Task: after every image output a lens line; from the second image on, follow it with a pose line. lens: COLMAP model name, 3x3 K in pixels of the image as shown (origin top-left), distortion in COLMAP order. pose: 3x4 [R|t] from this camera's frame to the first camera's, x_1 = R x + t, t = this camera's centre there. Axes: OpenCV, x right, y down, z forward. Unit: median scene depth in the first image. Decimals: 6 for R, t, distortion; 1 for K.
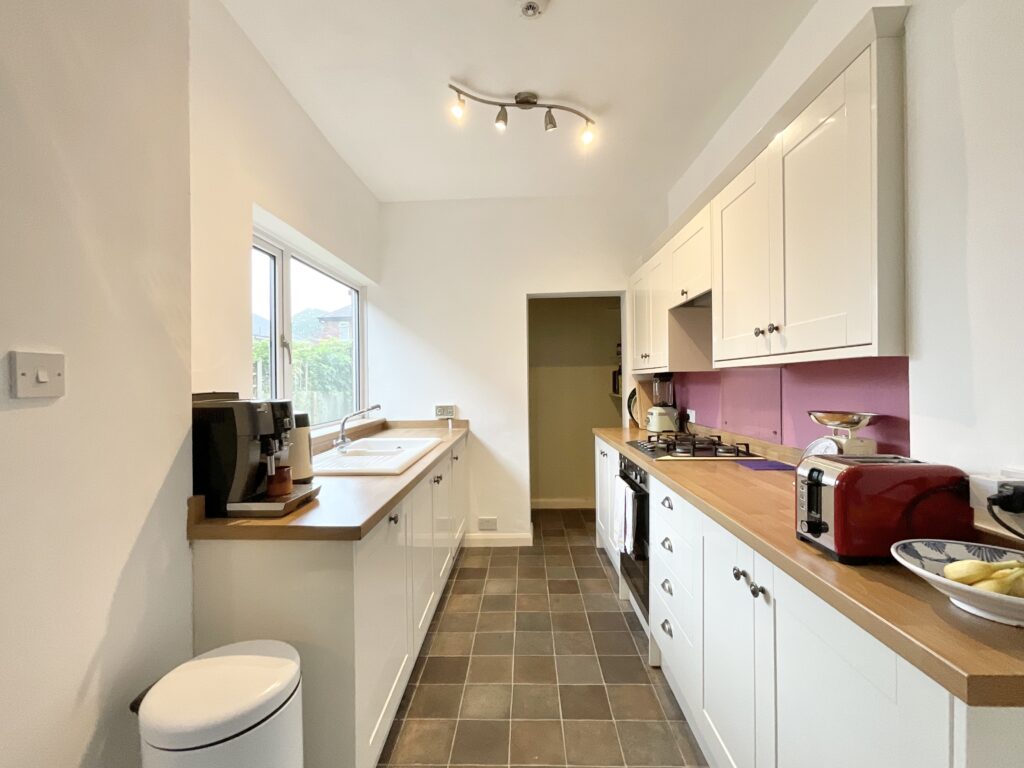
lens RADIAL K [[445.3, 0, 512.0], [0, 445.3, 384.0], [0, 0, 1]] dist [-0.000656, -0.000048]
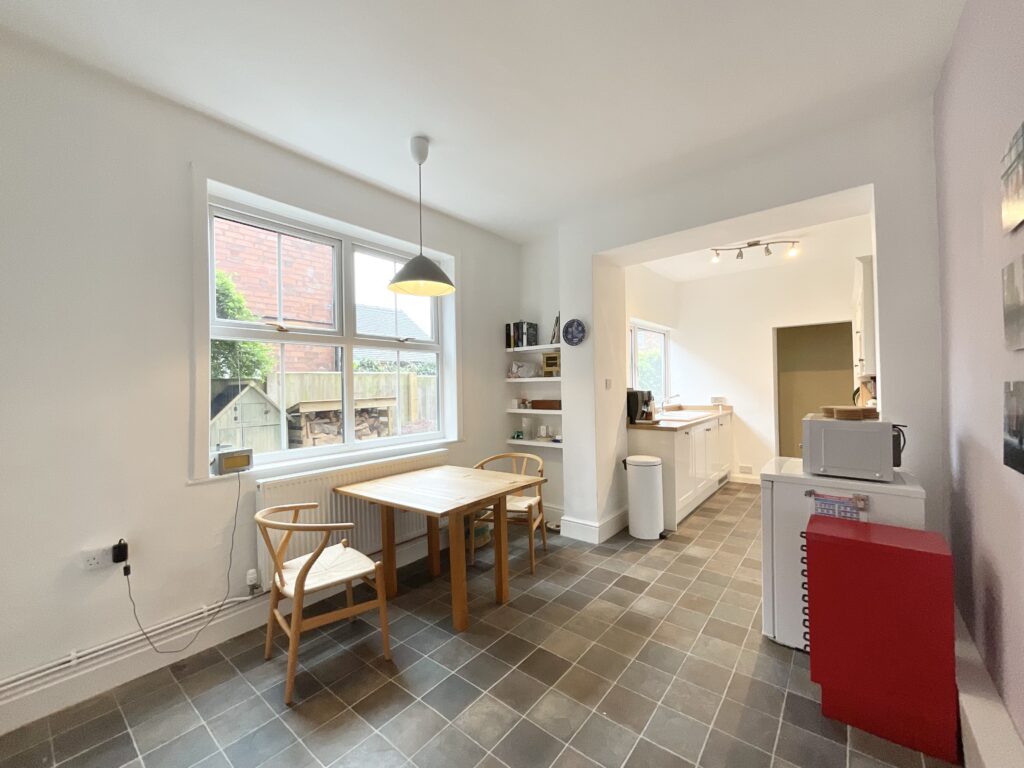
lens RADIAL K [[415.0, 0, 512.0], [0, 415.0, 384.0], [0, 0, 1]] dist [0.000937, 0.000308]
pose [[0.794047, -0.006313, -0.607824, 0.301583], [0.007305, 0.999973, -0.000842, -0.008901], [0.607813, -0.003772, 0.794072, -1.157914]]
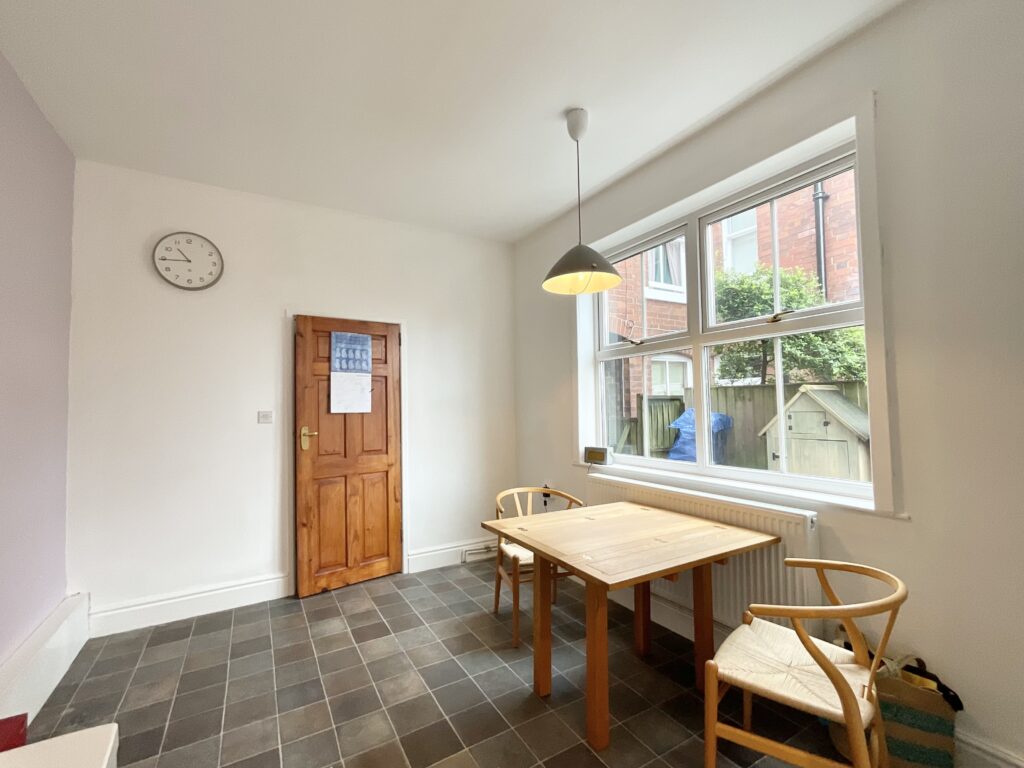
lens RADIAL K [[439.0, 0, 512.0], [0, 439.0, 384.0], [0, 0, 1]] dist [-0.000321, 0.000088]
pose [[-0.845258, 0.001943, -0.534356, 0.108485], [0.025976, 0.998961, -0.037457, -0.004911], [0.533727, -0.045542, -0.844429, 0.312233]]
